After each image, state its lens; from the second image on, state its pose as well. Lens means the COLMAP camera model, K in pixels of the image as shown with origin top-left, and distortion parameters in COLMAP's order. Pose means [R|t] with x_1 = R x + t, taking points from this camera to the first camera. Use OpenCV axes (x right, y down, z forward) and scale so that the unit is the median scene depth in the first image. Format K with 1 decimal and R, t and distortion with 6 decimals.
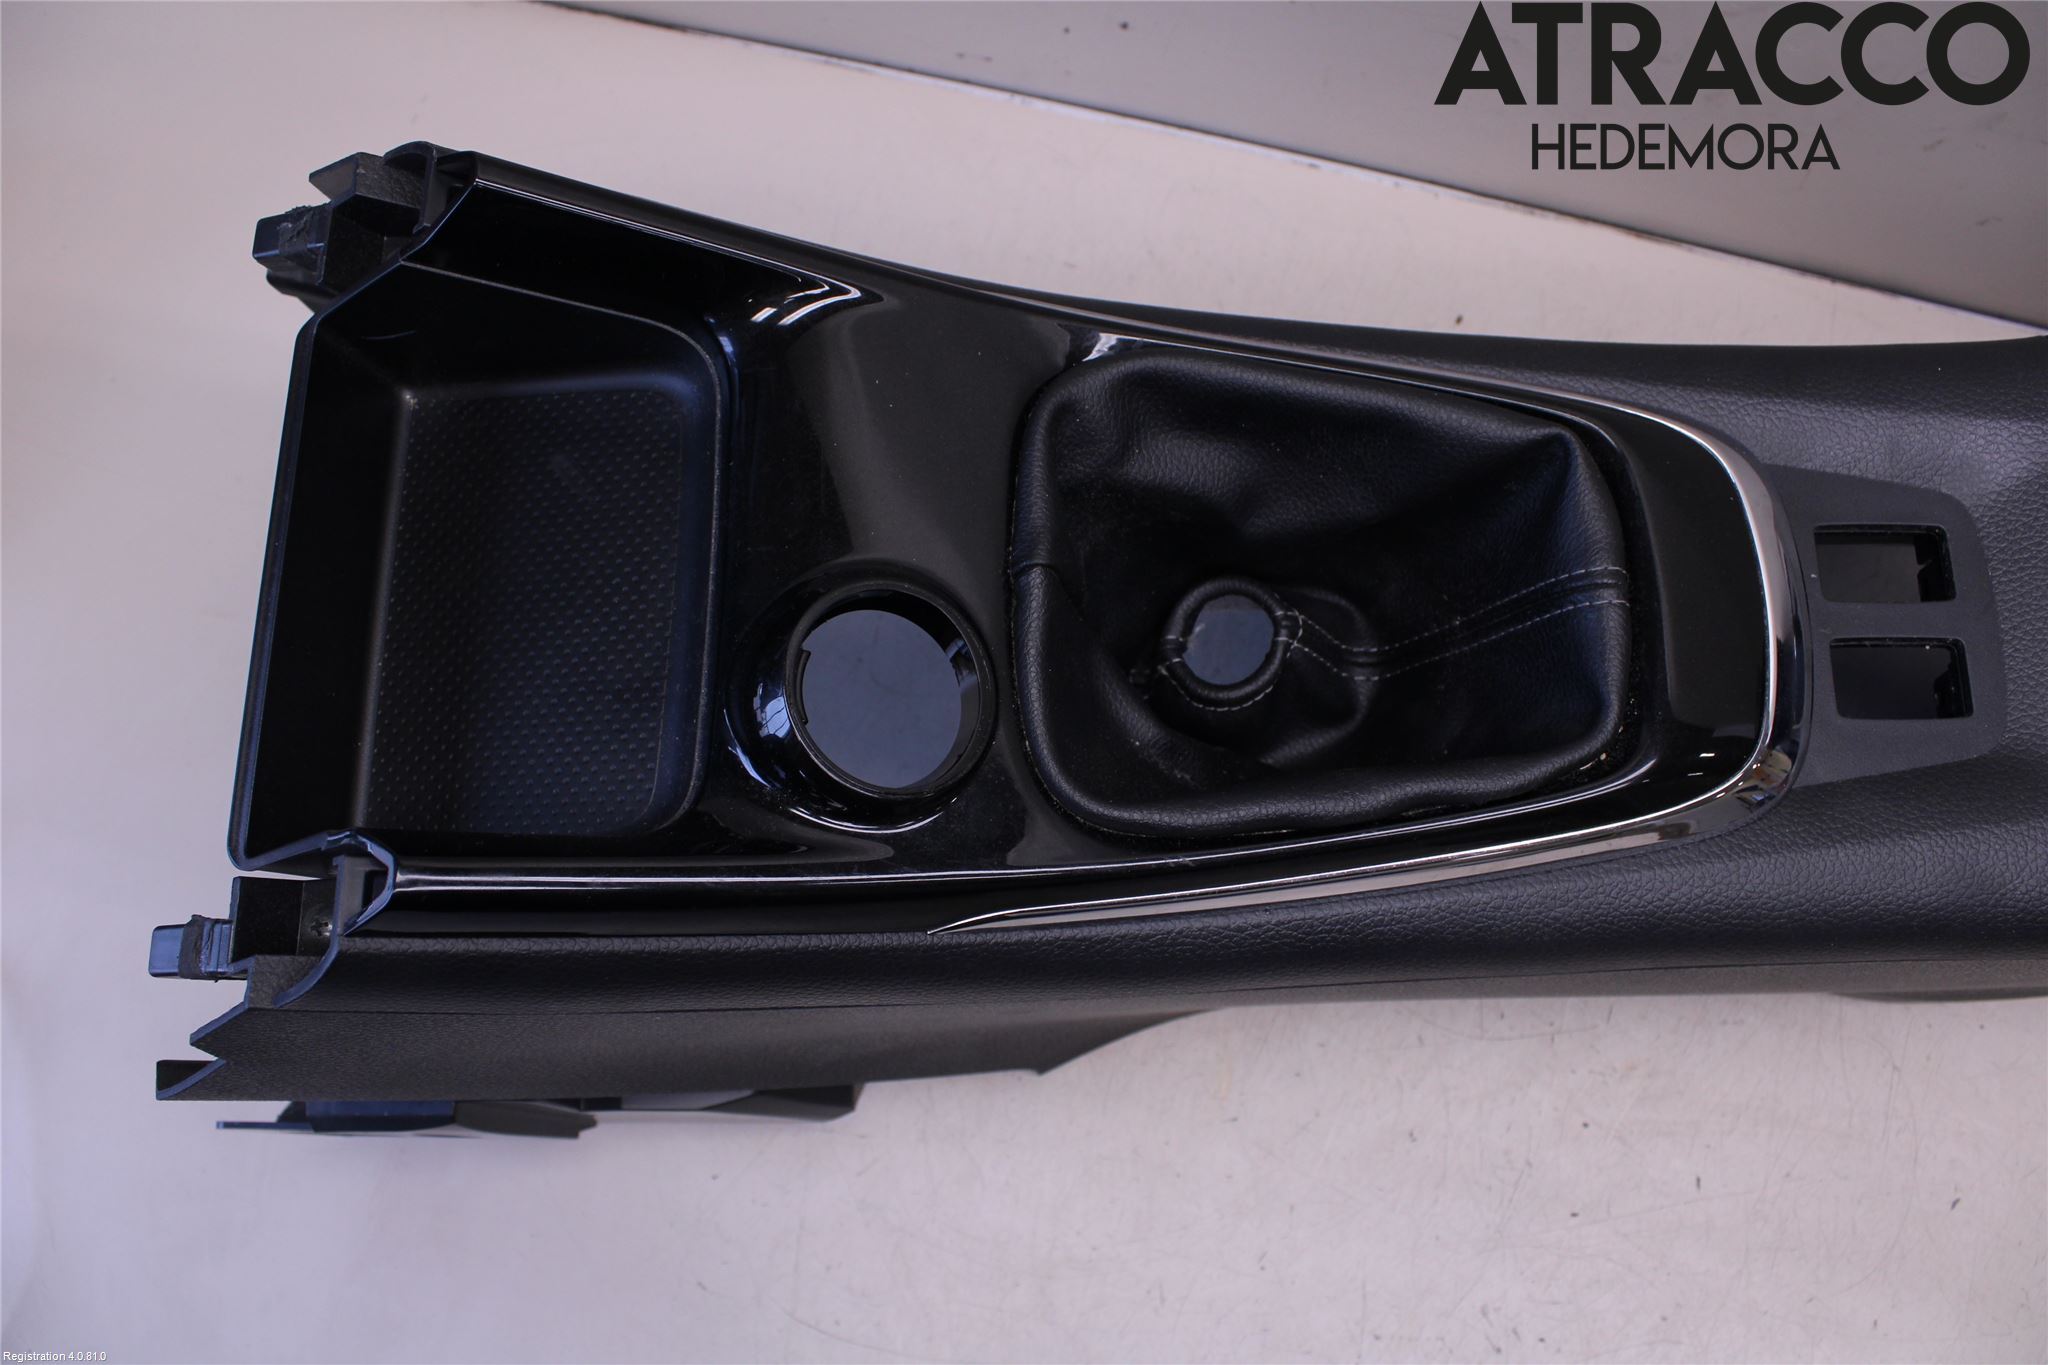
lens RADIAL K [[1783.9, 0, 1016.0], [0, 1783.9, 684.4], [0, 0, 1]] dist [-0.160693, 0.142115]
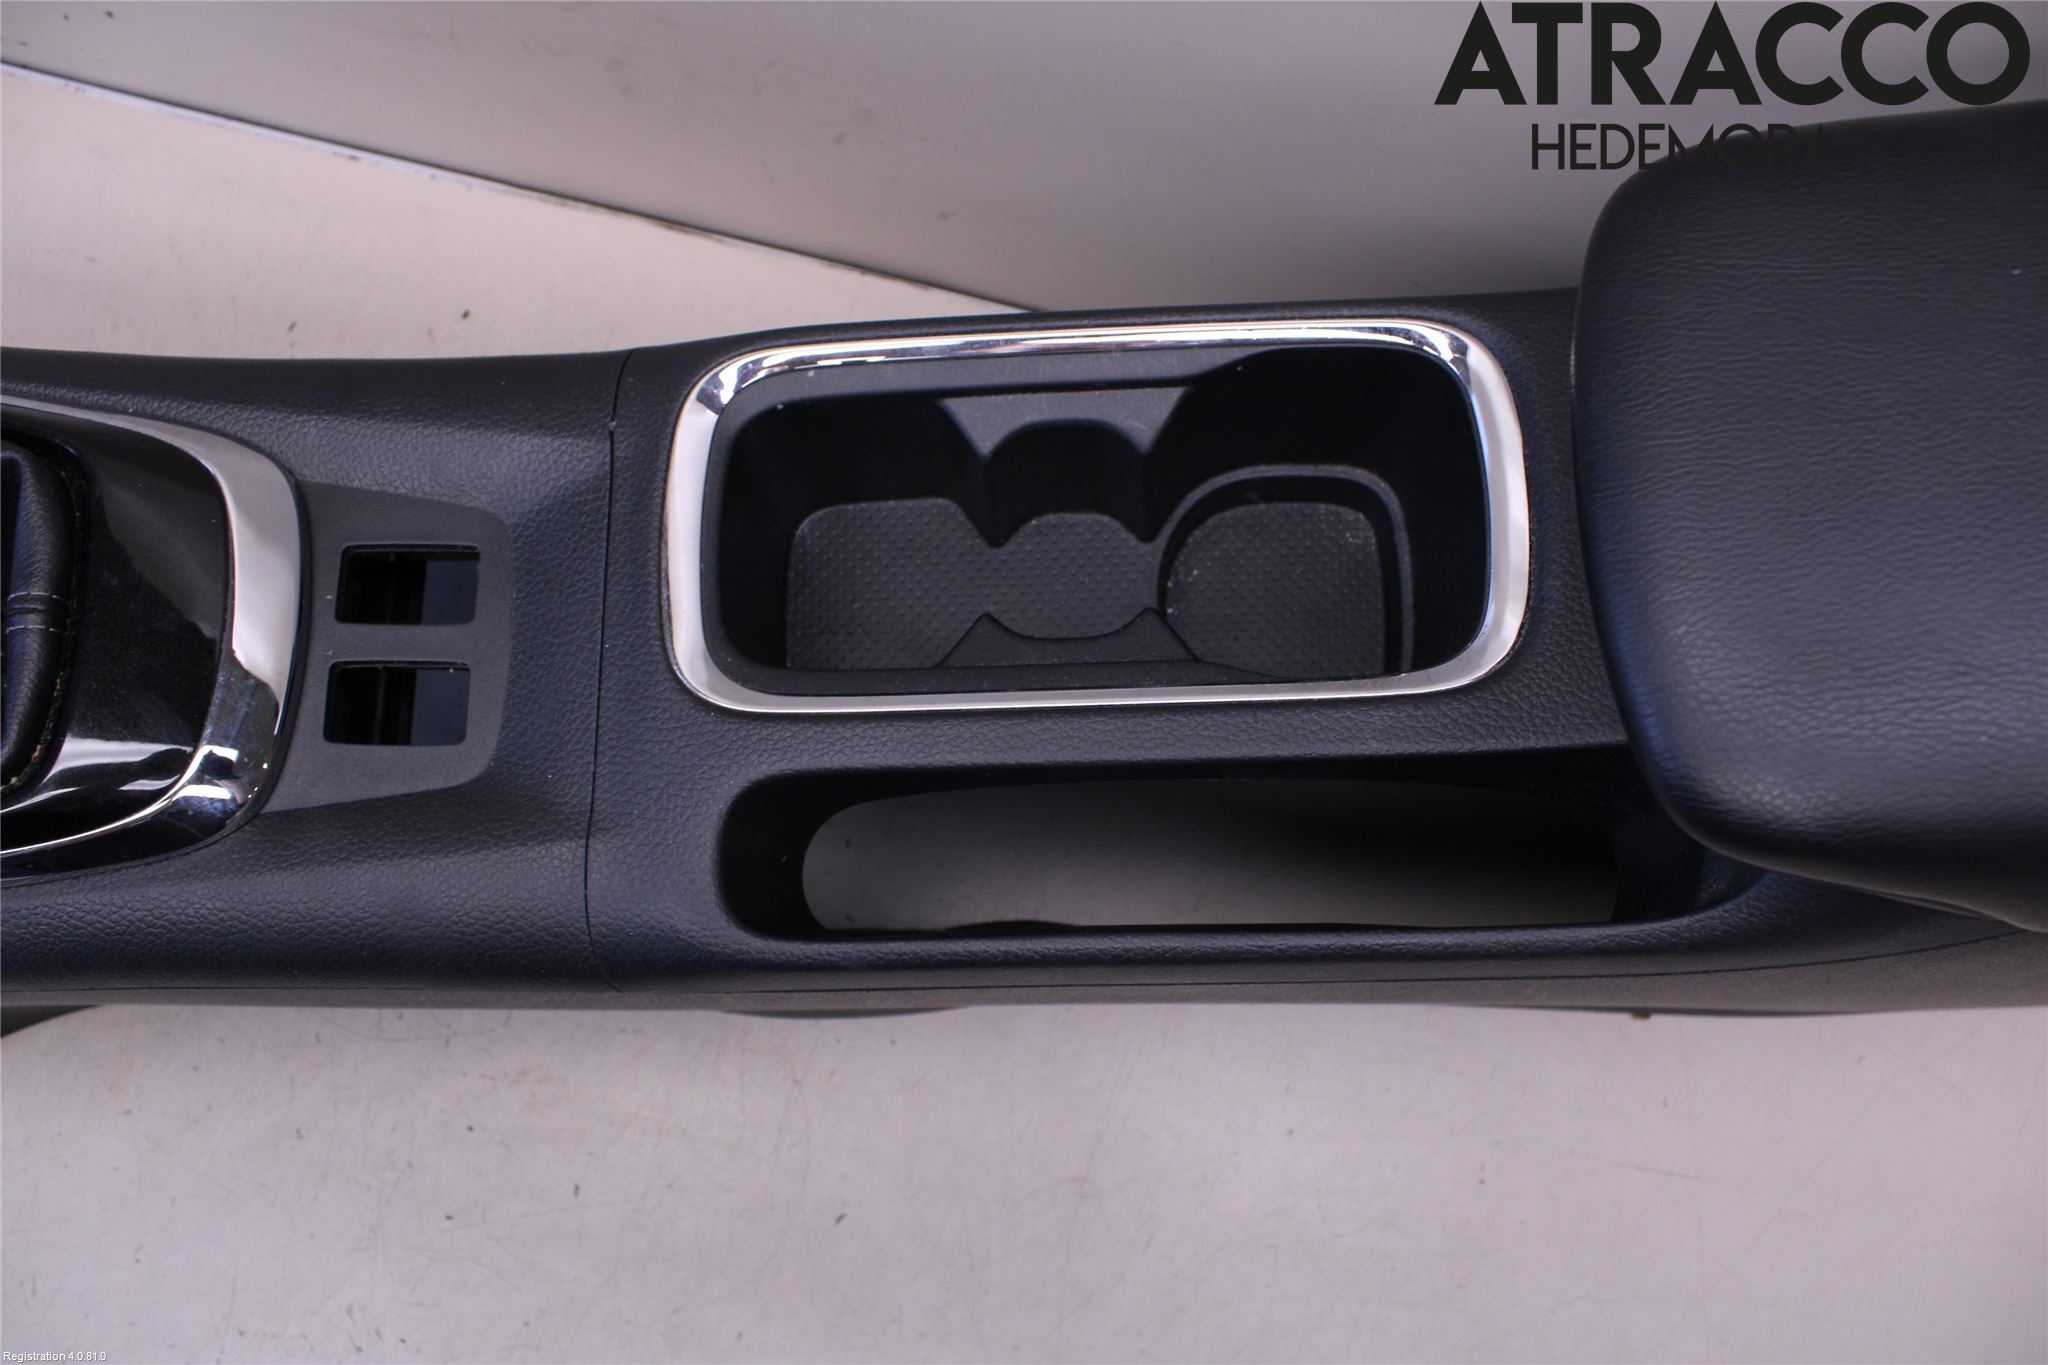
lens RADIAL K [[1783.9, 0, 1096.1], [0, 1783.9, 686.9], [0, 0, 1]] dist [-0.160693, 0.142115]
pose [[0.997898, 0.012066, 0.063669, 0.620135], [-0.013868, 0.999514, 0.027932, -0.033642], [-0.063301, -0.028756, 0.997580, -0.011693]]
